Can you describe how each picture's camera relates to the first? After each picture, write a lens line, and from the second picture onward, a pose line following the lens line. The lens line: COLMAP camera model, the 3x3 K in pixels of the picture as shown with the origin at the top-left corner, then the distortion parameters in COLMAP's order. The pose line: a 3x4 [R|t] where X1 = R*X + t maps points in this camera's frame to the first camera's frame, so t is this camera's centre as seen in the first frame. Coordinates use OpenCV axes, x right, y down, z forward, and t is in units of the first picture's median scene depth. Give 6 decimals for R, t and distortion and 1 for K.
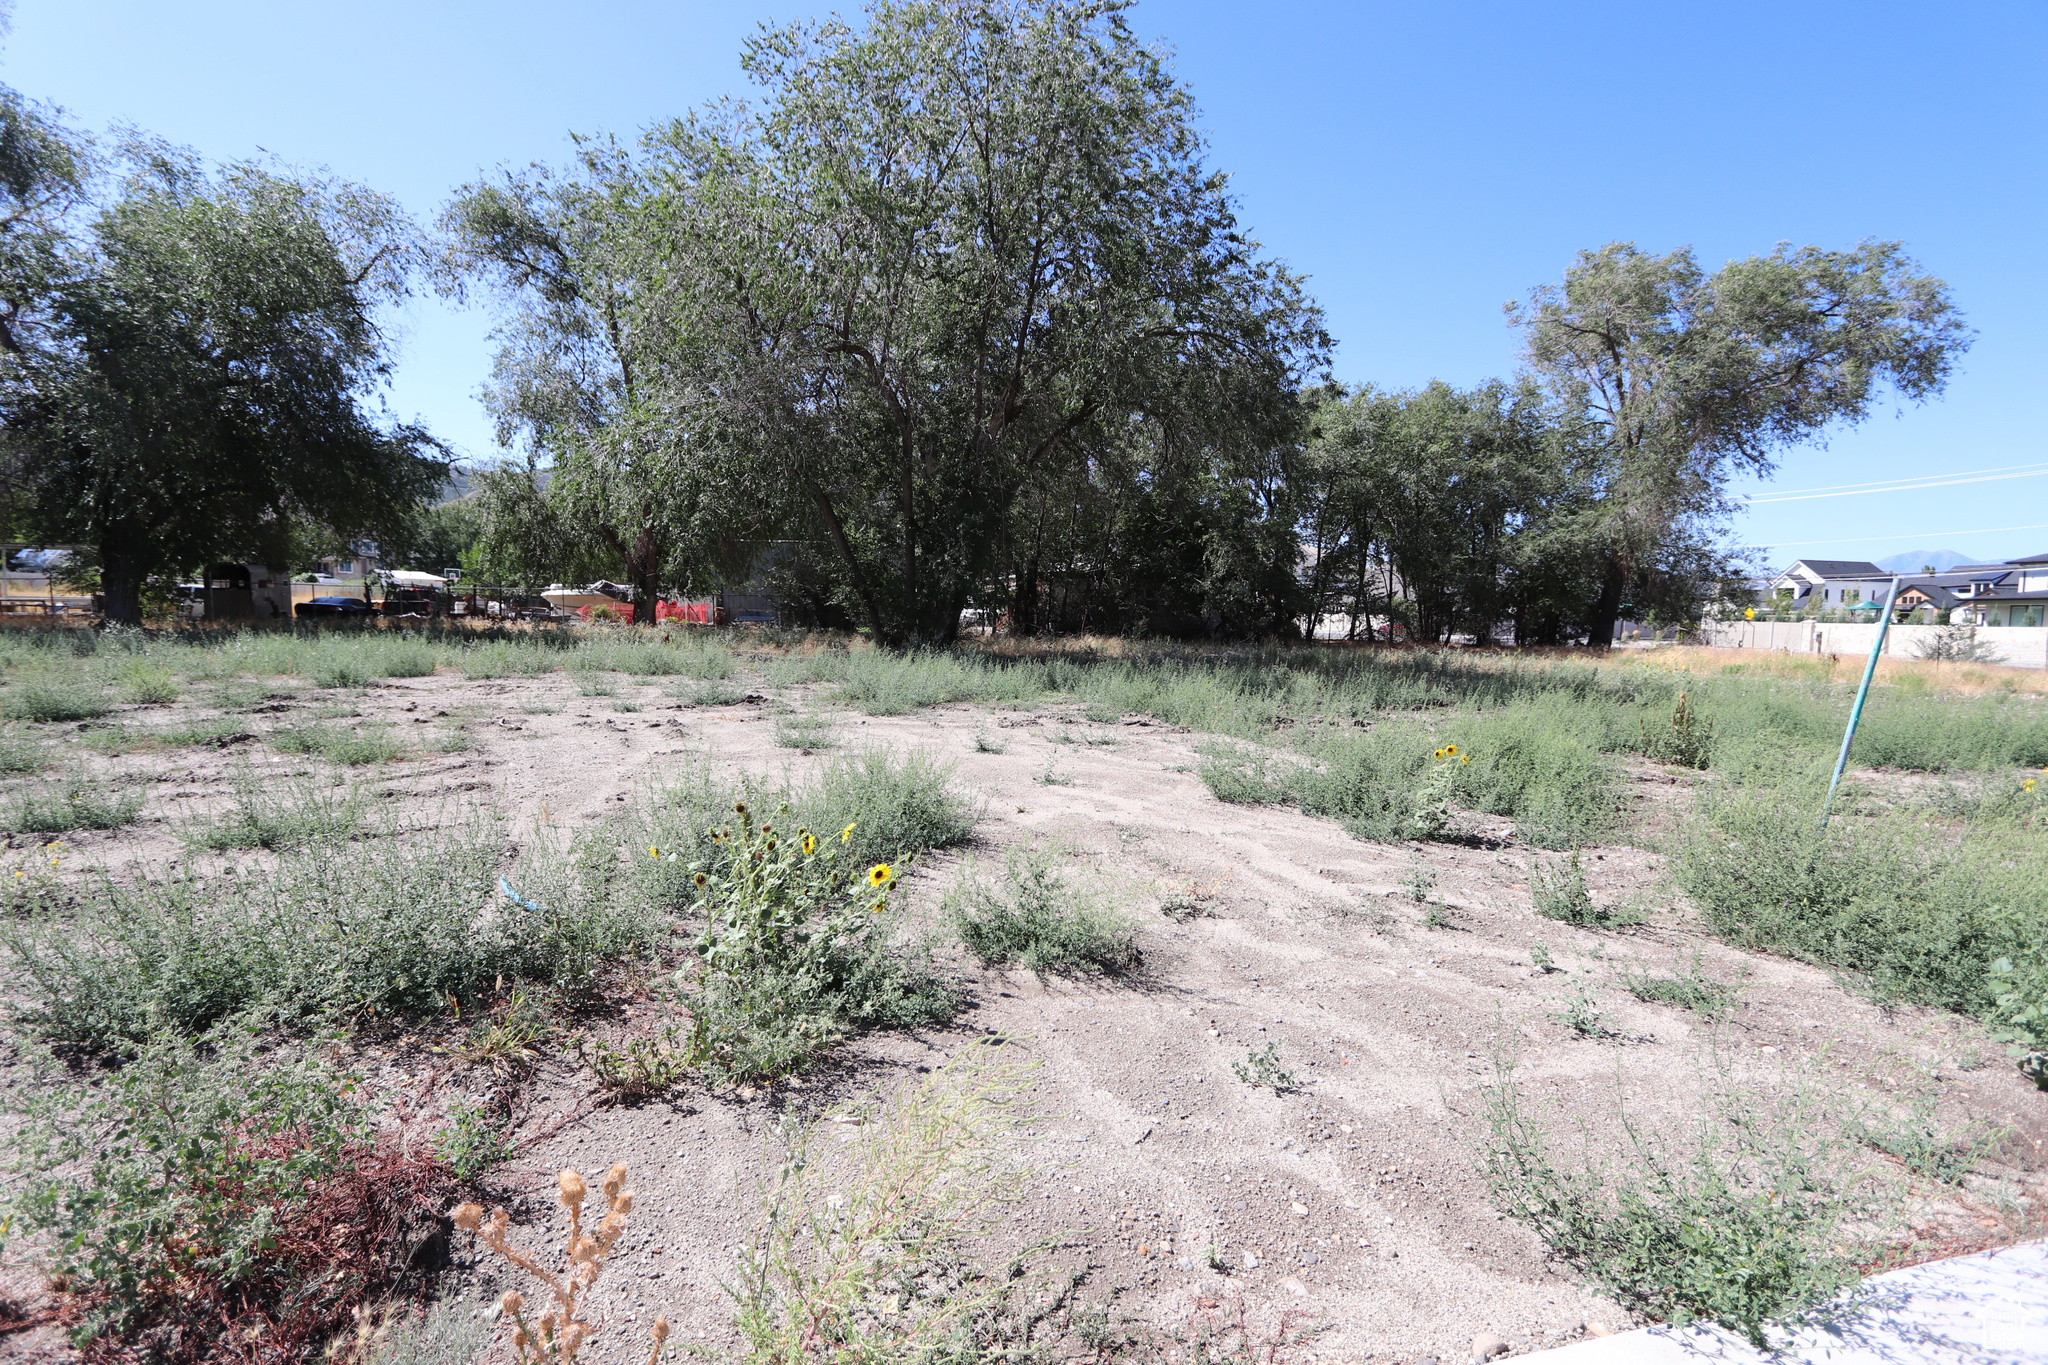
lens RADIAL K [[919.8, 0, 1023.1], [0, 919.8, 686.0], [0, 0, 1]] dist [0.000316, 0.000099]
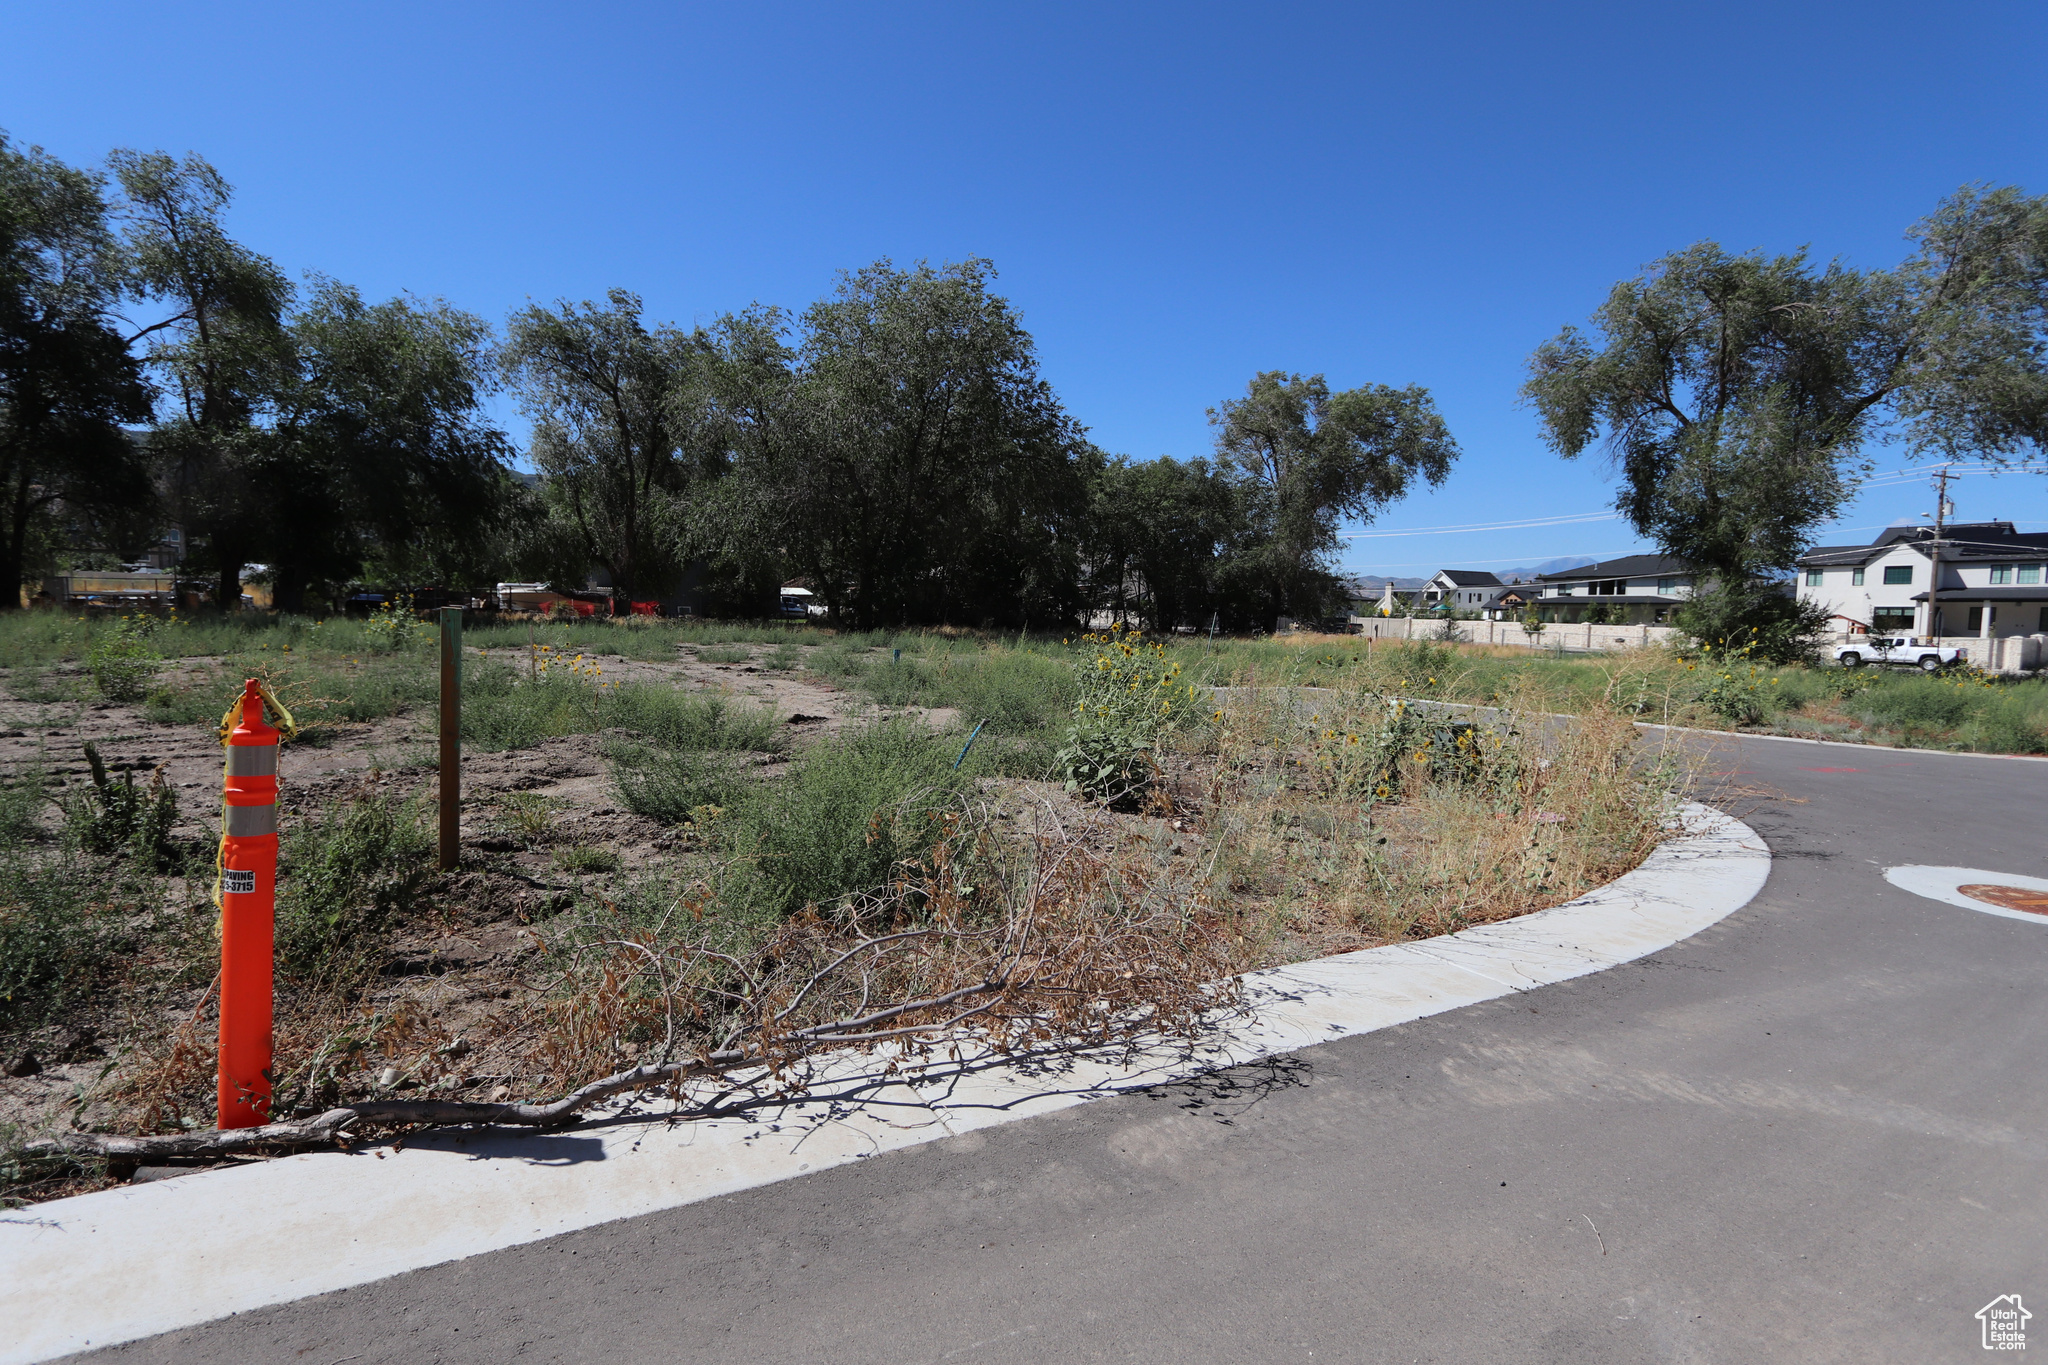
lens RADIAL K [[966.1, 0, 1005.1], [0, 966.1, 678.0], [0, 0, 1]] dist [-0.003197, 0.000350]
pose [[0.973291, -0.008013, 0.229435, -0.177396], [0.008456, 0.999964, -0.000951, 0.029957], [-0.229419, 0.002866, 0.973323, -0.491327]]
